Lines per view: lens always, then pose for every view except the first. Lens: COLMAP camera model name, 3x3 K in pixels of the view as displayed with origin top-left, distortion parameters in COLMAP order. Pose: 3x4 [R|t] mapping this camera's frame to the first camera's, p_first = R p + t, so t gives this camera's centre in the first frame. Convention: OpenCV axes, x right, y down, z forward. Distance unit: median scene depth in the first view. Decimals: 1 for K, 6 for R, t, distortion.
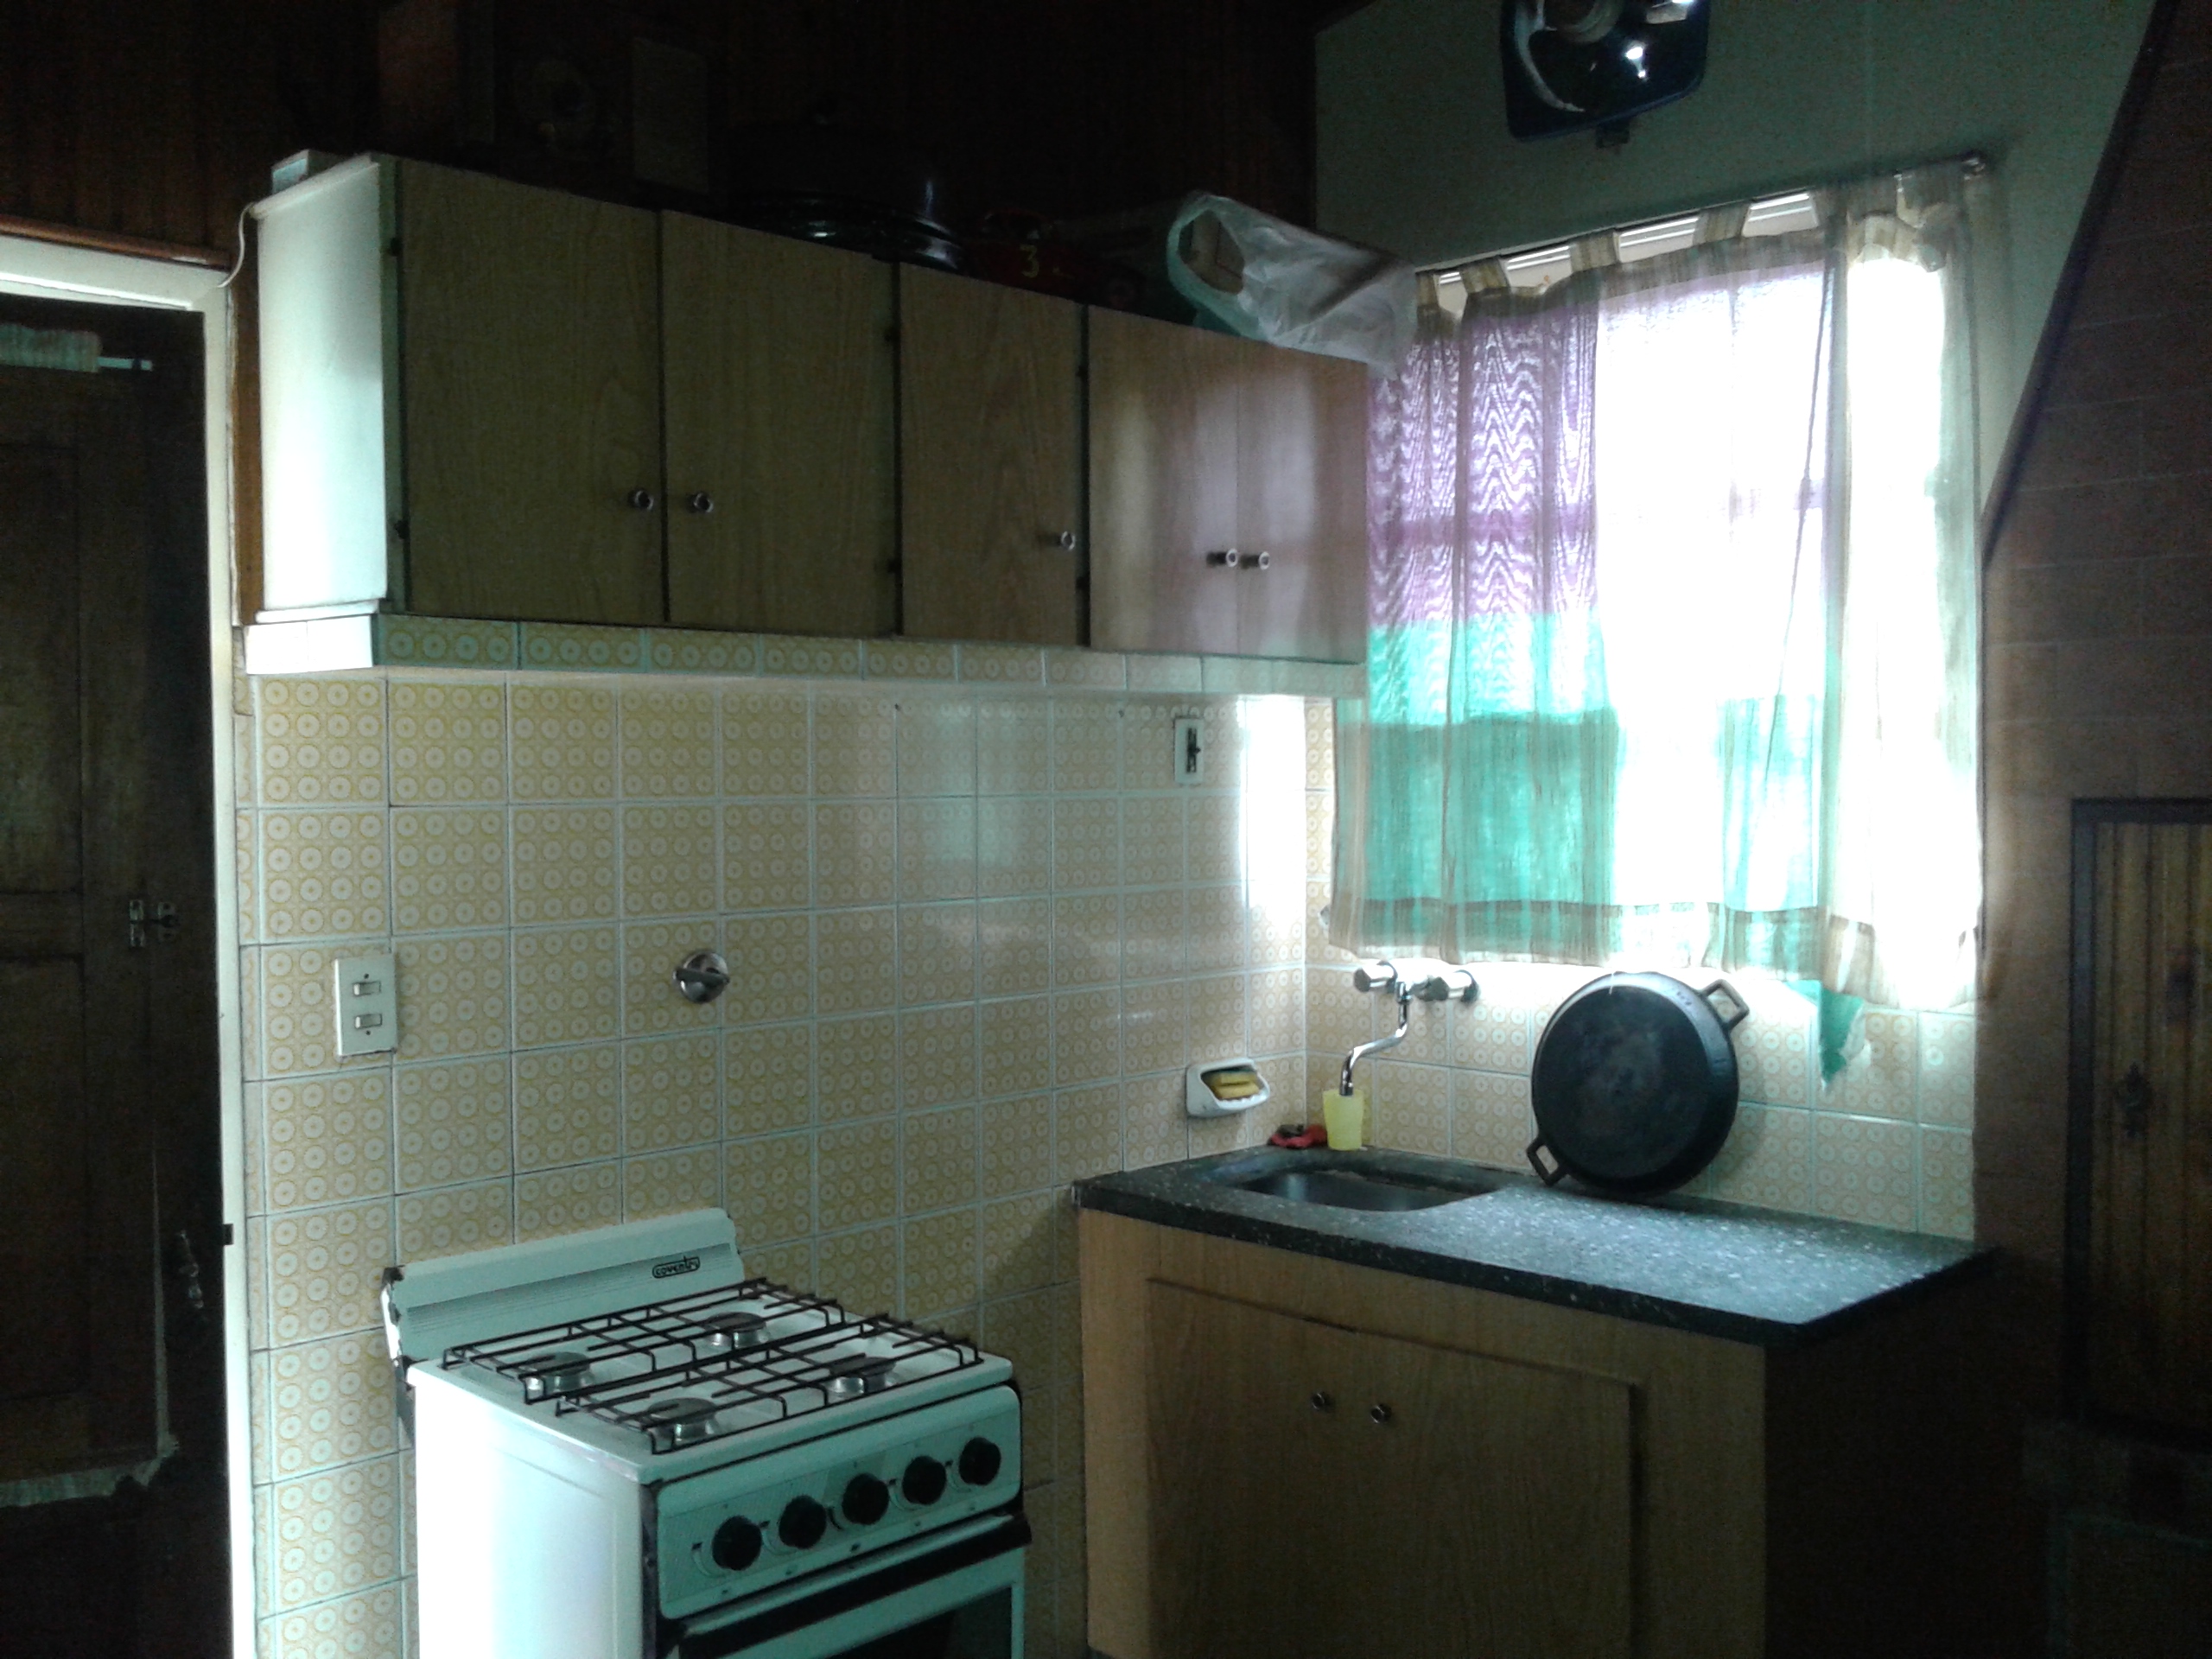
lens RADIAL K [[2040.0, 0, 1075.2], [0, 2040.0, 853.2], [0, 0, 1]] dist [0.125767, -0.301255]
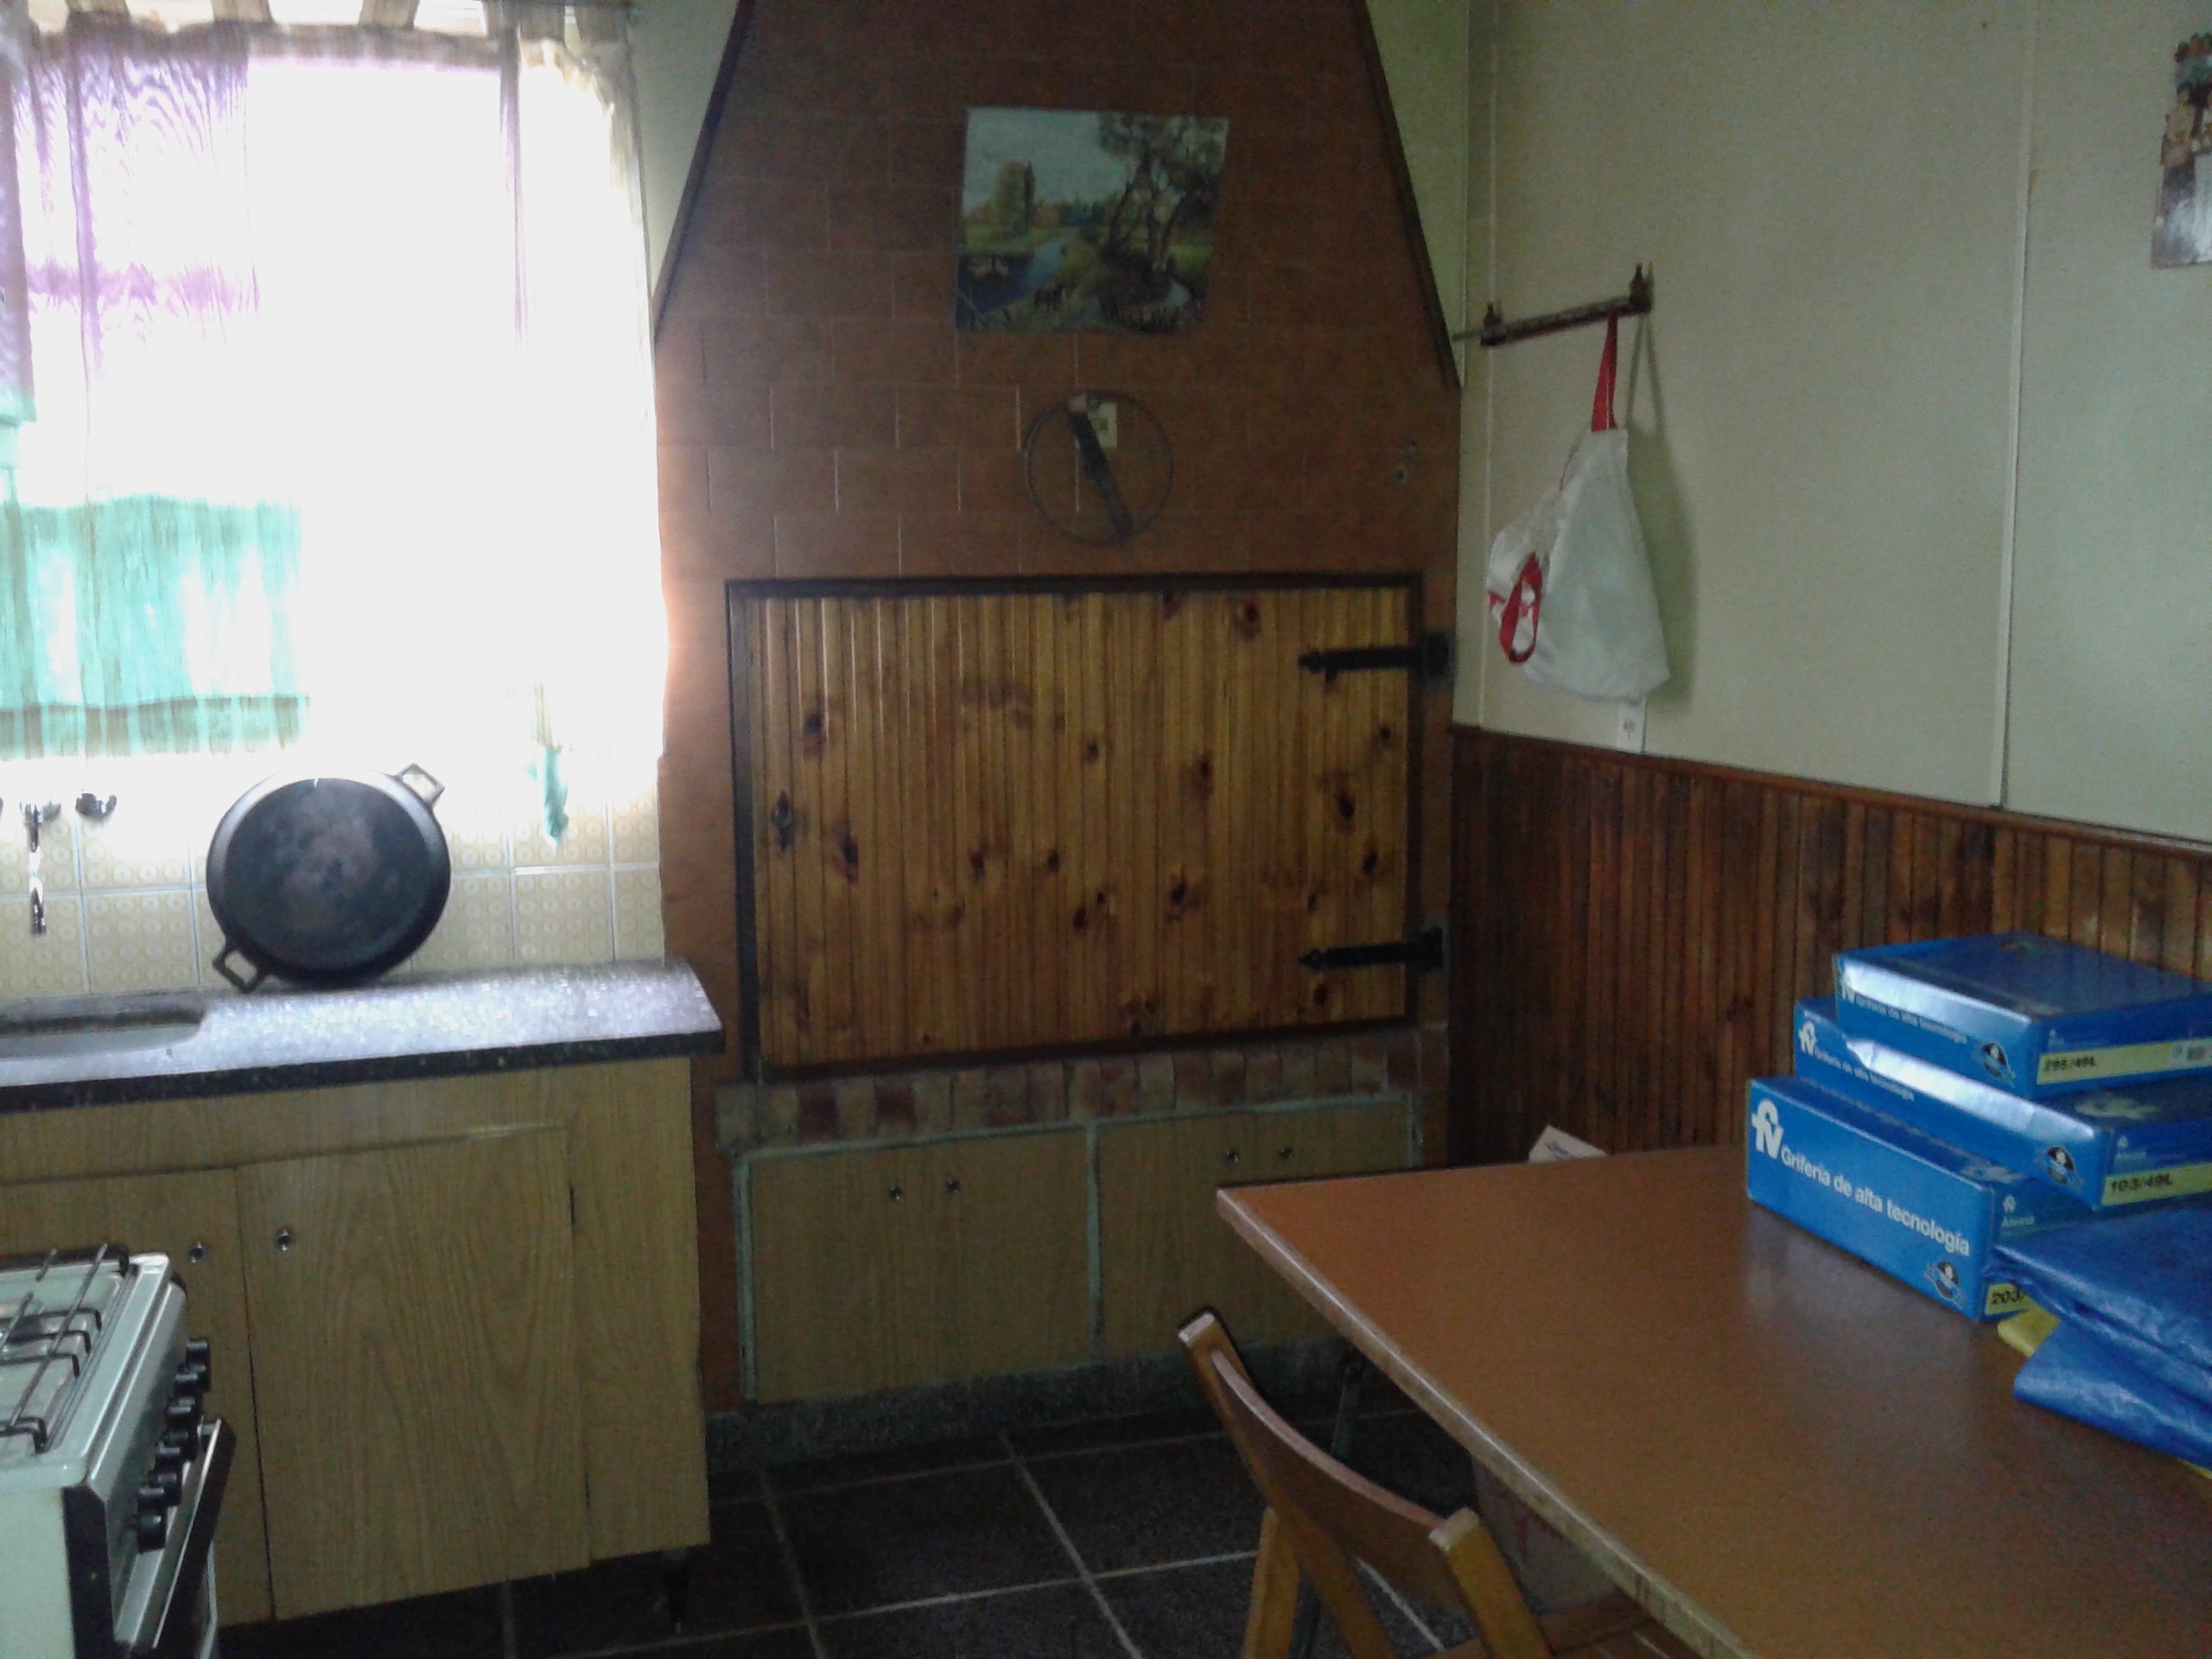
lens RADIAL K [[2040.0, 0, 1075.2], [0, 2040.0, 853.2], [0, 0, 1]] dist [0.125767, -0.301255]
pose [[0.484054, -0.122772, 0.866383, -0.461049], [0.040576, 0.992193, 0.117930, -0.001228], [-0.874097, -0.021931, 0.485256, 0.217647]]
